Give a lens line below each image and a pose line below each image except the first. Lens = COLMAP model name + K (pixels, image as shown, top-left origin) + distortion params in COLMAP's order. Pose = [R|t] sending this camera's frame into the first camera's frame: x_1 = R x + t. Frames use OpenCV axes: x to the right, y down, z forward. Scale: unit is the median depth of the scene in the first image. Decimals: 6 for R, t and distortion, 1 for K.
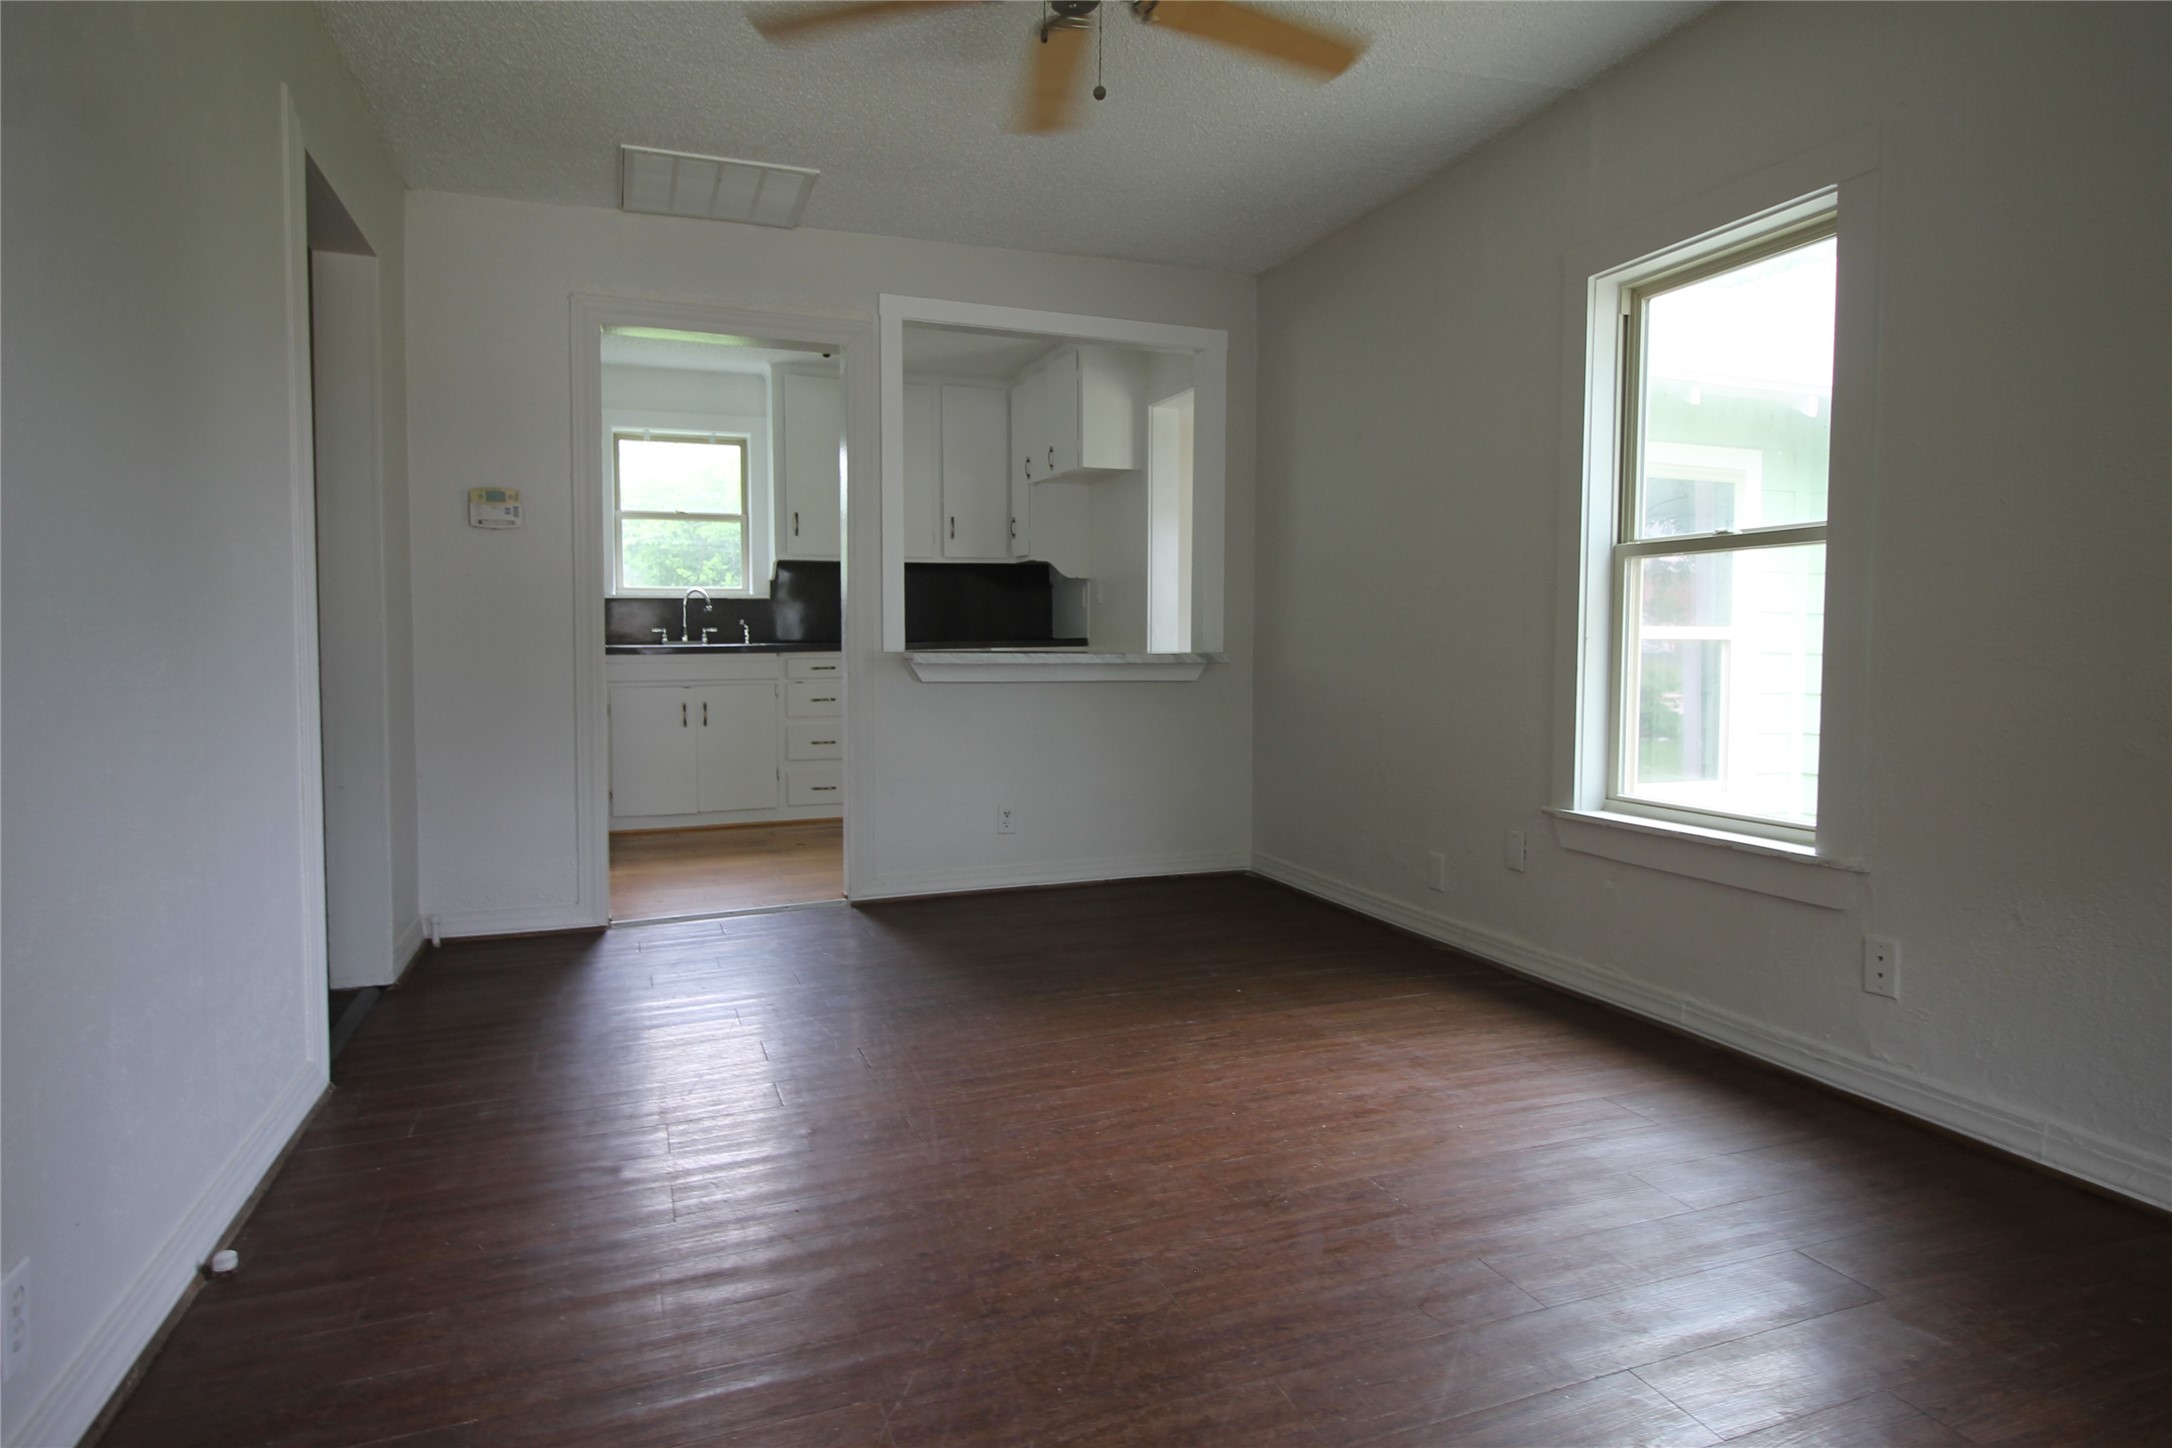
lens RADIAL K [[1242.3, 0, 1098.4], [0, 1242.3, 731.3], [0, 0, 1]] dist [0.008011, -0.000381]
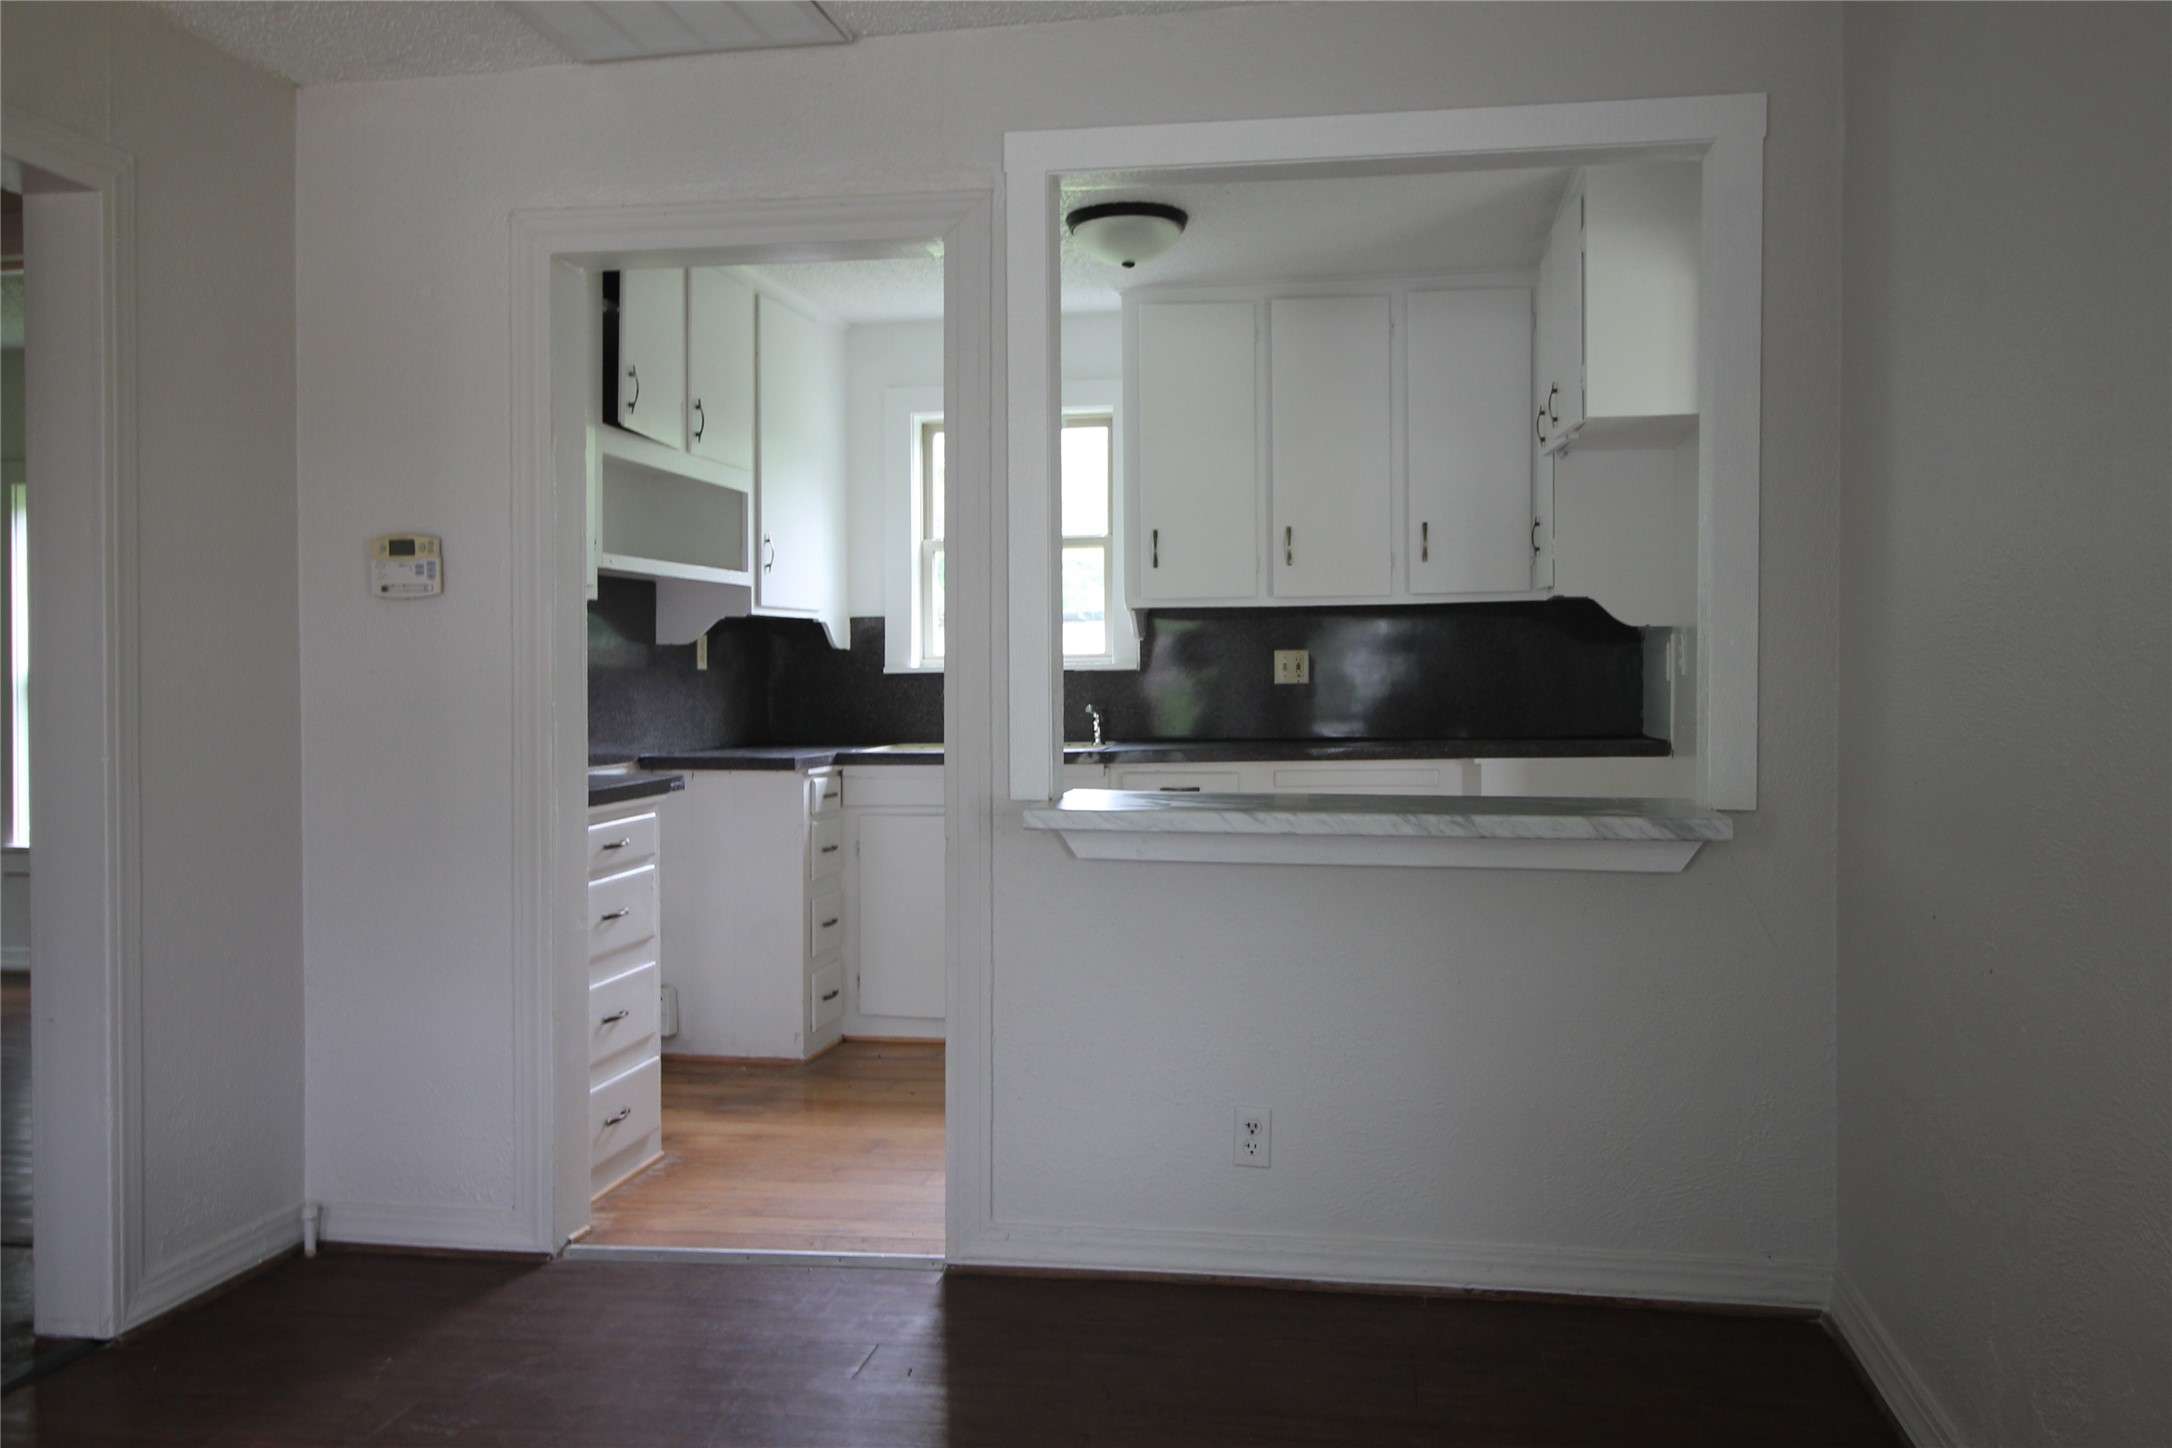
lens RADIAL K [[1756.4, 0, 1083.9], [0, 1756.4, 728.4], [0, 0, 1]] dist [-0.005952, 0.009764]
pose [[0.861056, 0.009221, -0.508426, 0.182709], [-0.033581, 0.998684, -0.038760, -0.052041], [0.507399, 0.050448, 0.860233, 0.290948]]
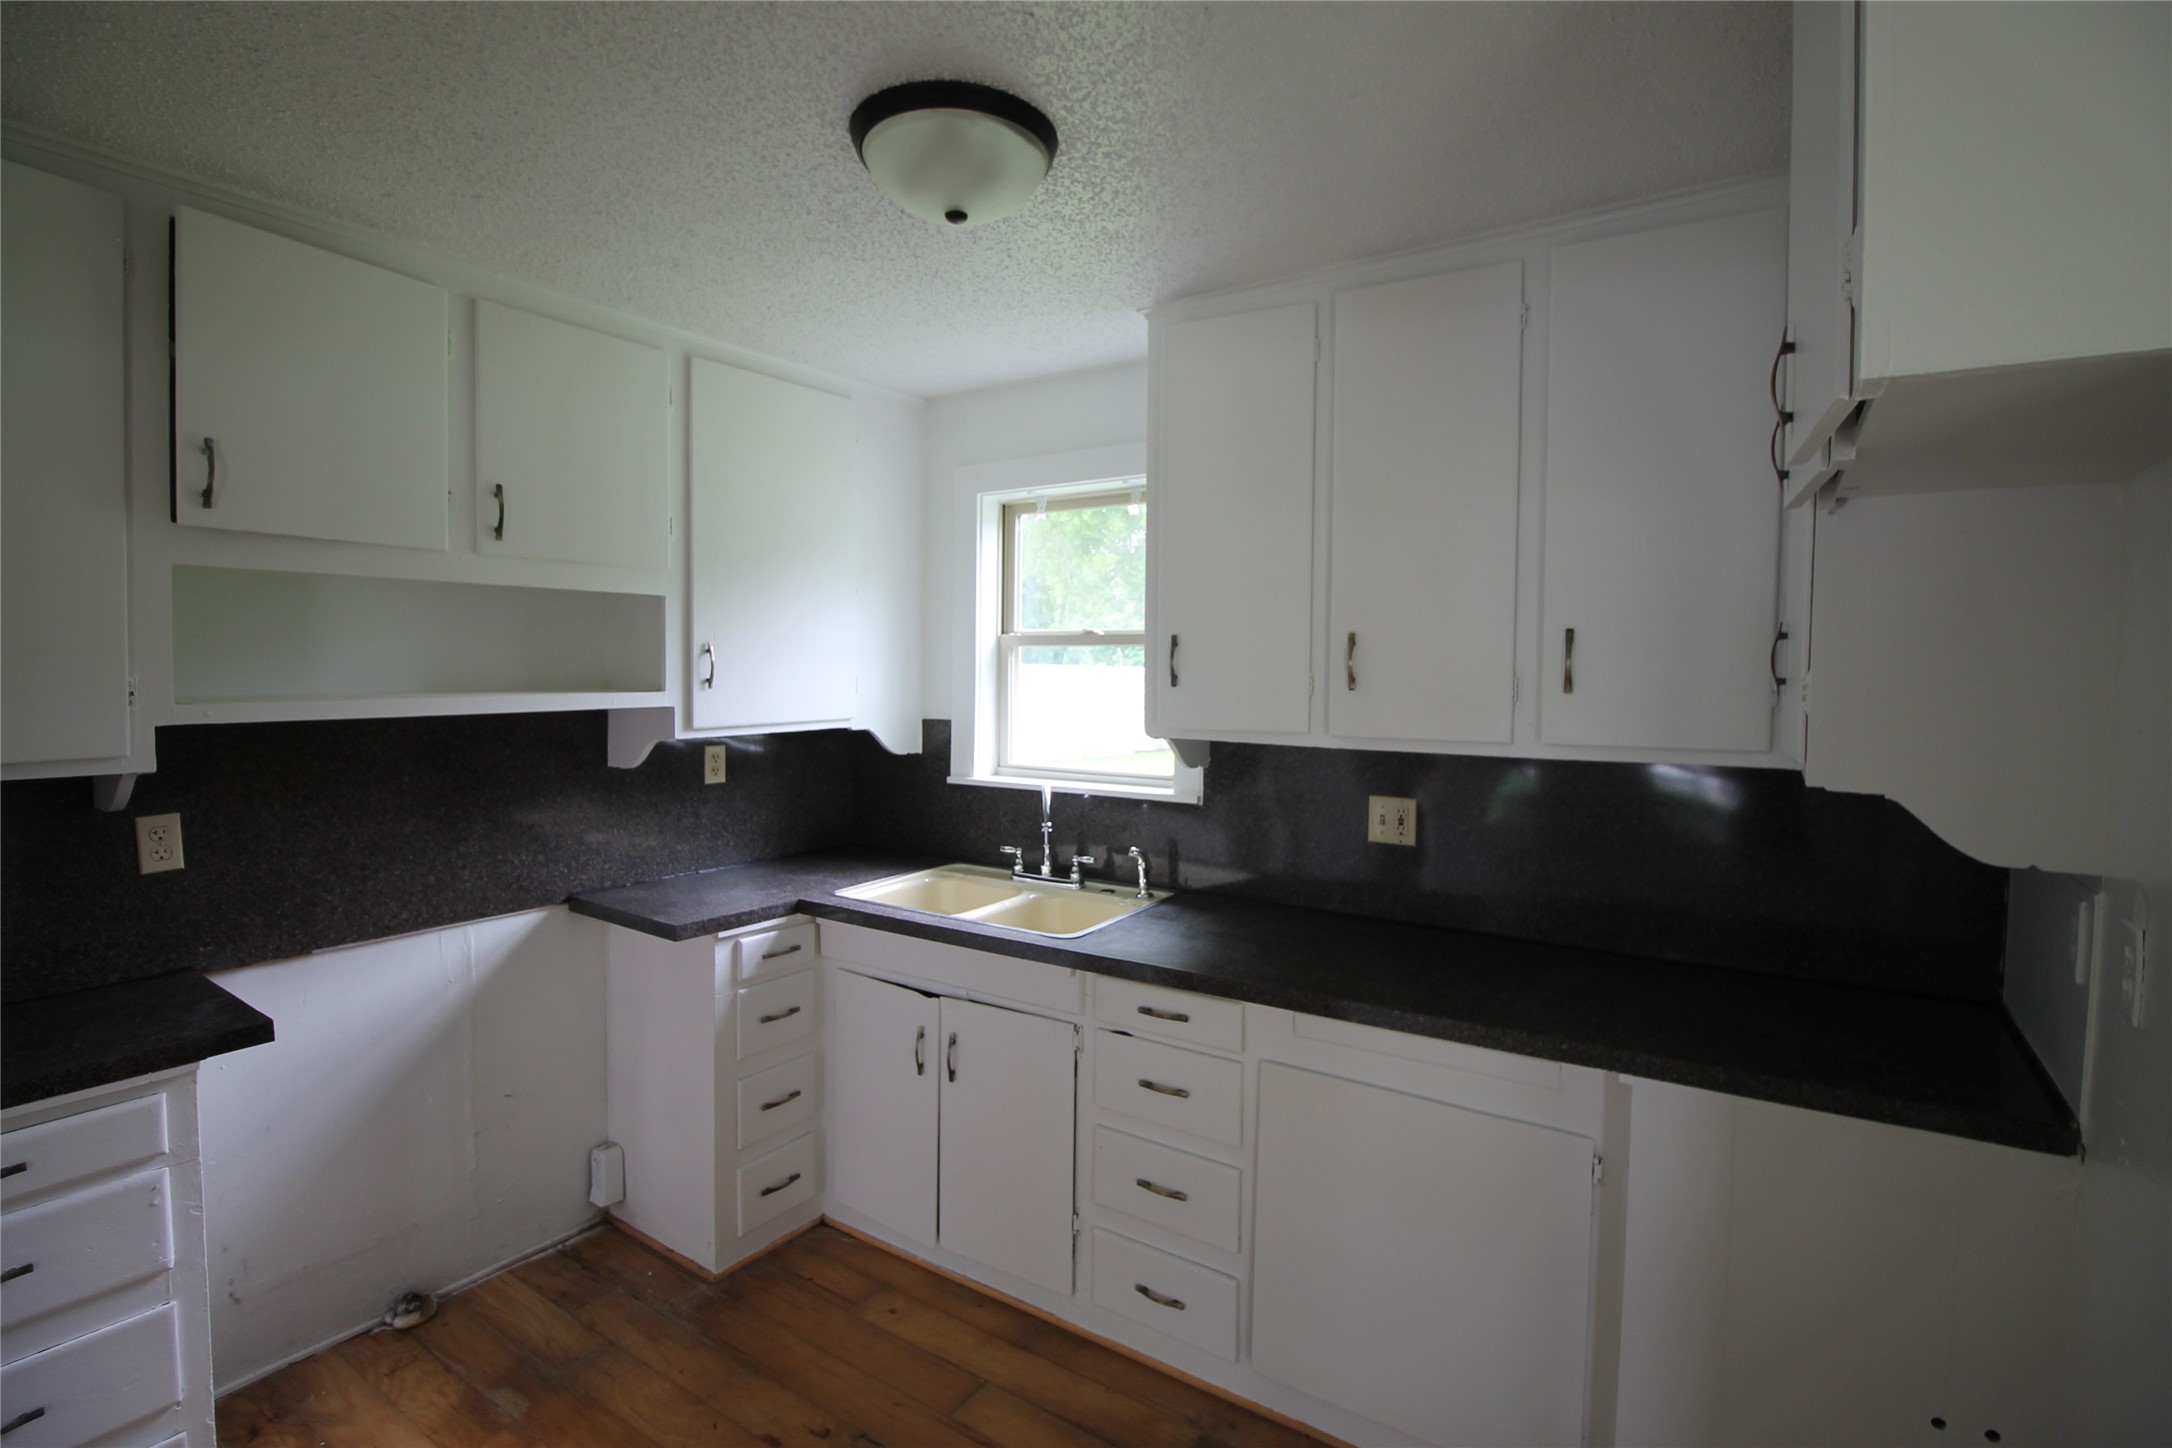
lens RADIAL K [[1034.8, 0, 1088.0], [0, 1034.8, 714.5], [0, 0, 1]] dist [-0.008487, -0.004848]
pose [[0.587480, 0.044057, -0.808039, 0.040898], [-0.072411, 0.997373, 0.001734, -0.166022], [0.805993, 0.057493, 0.589127, 0.864107]]
